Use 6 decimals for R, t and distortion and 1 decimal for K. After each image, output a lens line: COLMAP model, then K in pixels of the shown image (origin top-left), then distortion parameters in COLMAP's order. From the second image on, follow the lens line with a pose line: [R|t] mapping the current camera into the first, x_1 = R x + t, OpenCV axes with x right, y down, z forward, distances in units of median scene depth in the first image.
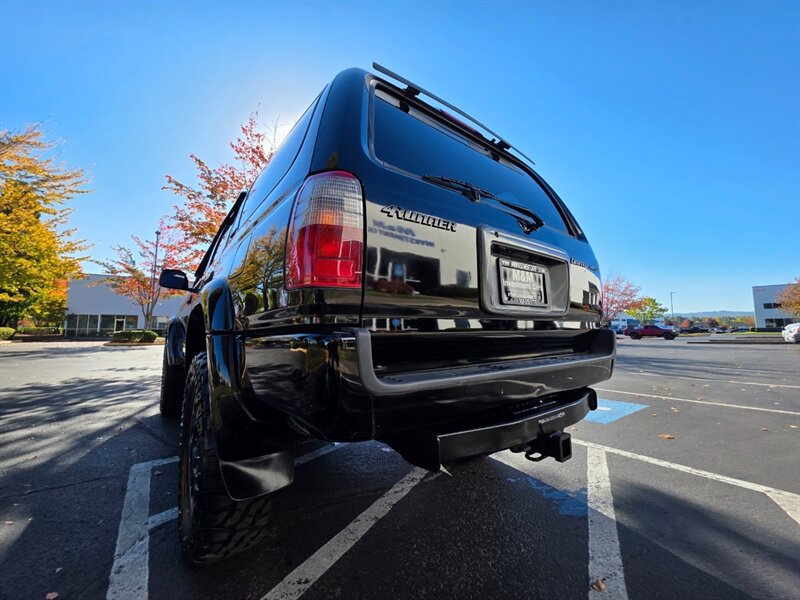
lens RADIAL K [[318.1, 0, 401.9], [0, 318.1, 298.9], [0, 0, 1]] dist [0.001868, 0.000145]
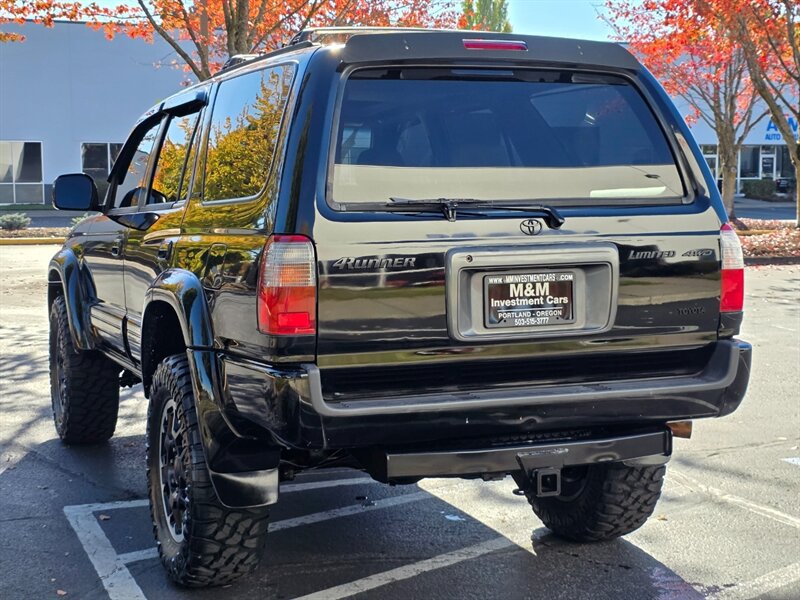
lens RADIAL K [[1286.2, 0, 400.0], [0, 1286.2, 300.0], [0, 0, 1]] dist [0.137411, -0.006843]
pose [[0.961003, 0.025644, -0.275345, 0.768298], [0.027646, 0.981794, 0.187926, -0.535683], [0.275152, -0.188210, 0.942798, -1.769855]]
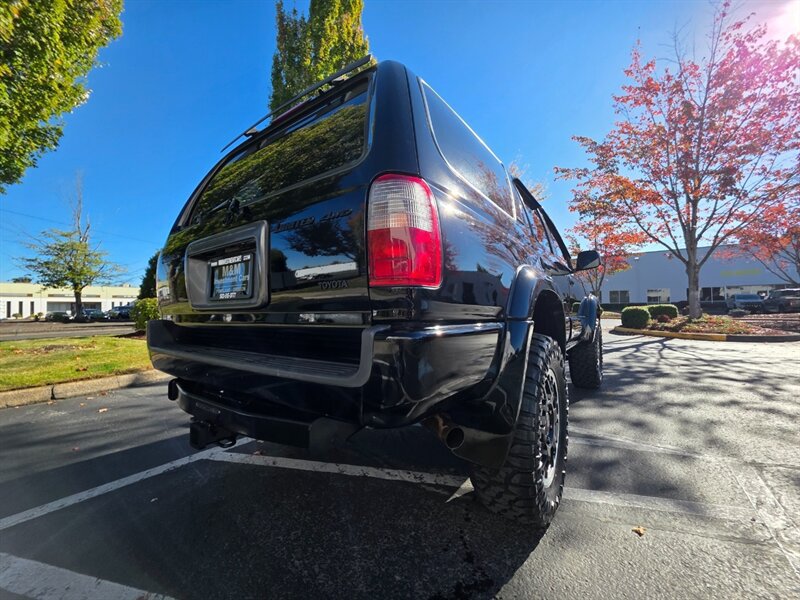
lens RADIAL K [[318.1, 0, 401.9], [0, 318.1, 298.9], [0, 0, 1]] dist [0.001868, 0.000145]
pose [[0.277783, -0.028619, -0.960217, 1.176793], [0.108961, 0.994044, 0.001894, 0.060577], [0.954444, -0.105152, 0.279247, 0.961352]]
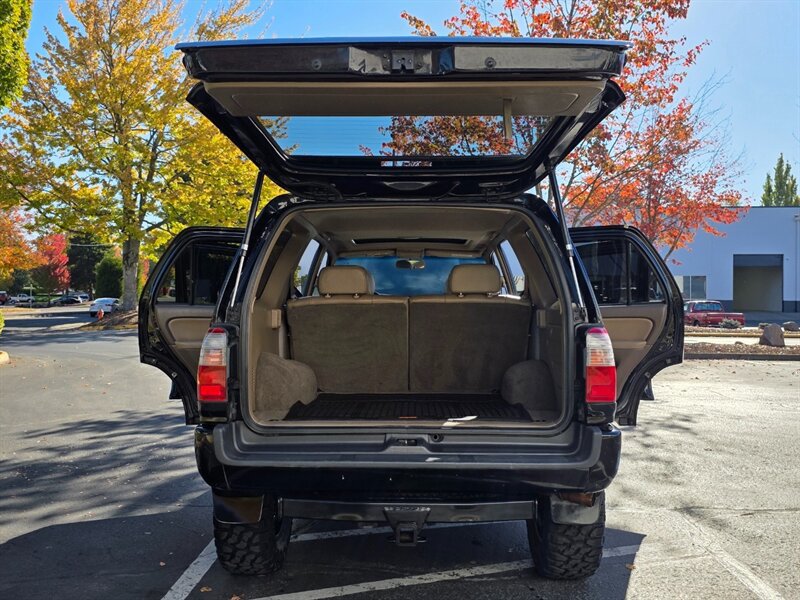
lens RADIAL K [[753.3, 0, 407.4], [0, 753.3, 296.0], [0, 0, 1]] dist [0.044197, -0.014104]
pose [[0.777758, 0.004696, -0.628547, 1.516748], [0.056265, 0.995438, 0.077059, -0.408998], [0.626041, -0.095299, 0.773945, -0.696678]]
